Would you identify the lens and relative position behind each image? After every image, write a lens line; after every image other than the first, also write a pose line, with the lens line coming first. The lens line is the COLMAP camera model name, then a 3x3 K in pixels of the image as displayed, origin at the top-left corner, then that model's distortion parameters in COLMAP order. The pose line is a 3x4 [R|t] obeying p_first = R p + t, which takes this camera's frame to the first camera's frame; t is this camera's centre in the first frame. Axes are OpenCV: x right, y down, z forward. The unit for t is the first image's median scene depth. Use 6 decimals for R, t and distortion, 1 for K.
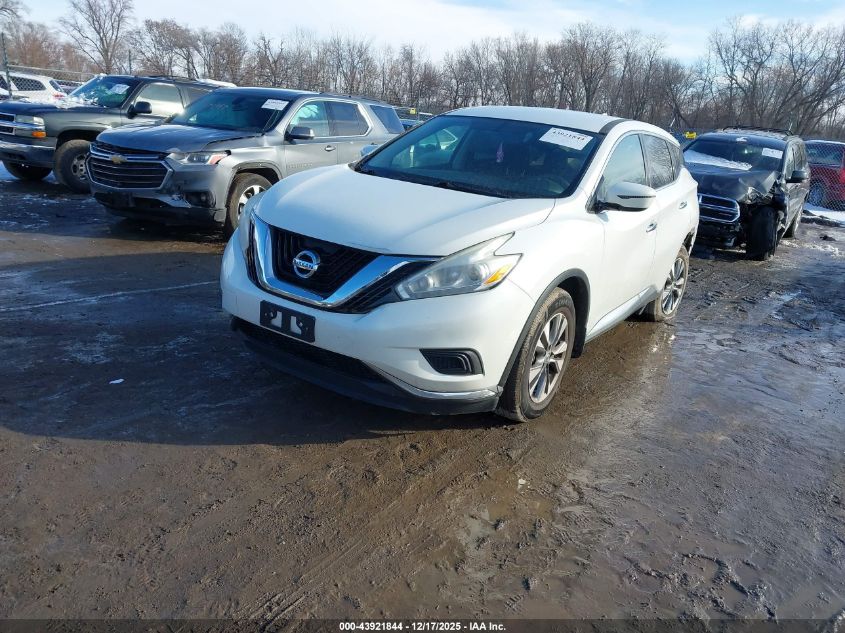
lens RADIAL K [[673.8, 0, 418.3], [0, 673.8, 317.3], [0, 0, 1]] dist [0.002534, 0.002411]
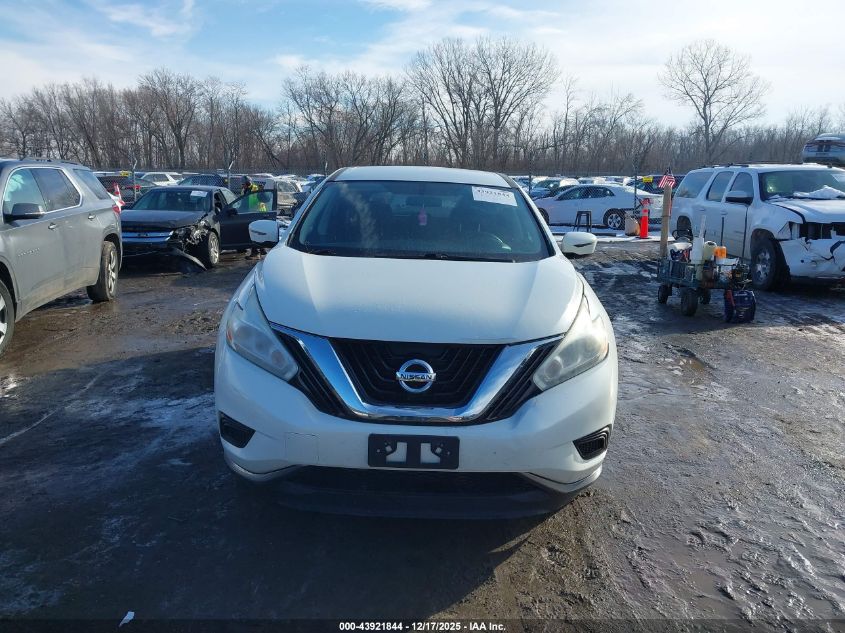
lens RADIAL K [[687.4, 0, 422.5], [0, 687.4, 295.2], [0, 0, 1]] dist [0.009479, 0.000721]
pose [[0.830604, -0.159262, 0.533604, -0.204839], [0.209596, 0.977176, -0.034603, -0.050076], [-0.515914, 0.140583, 0.845026, 0.098173]]
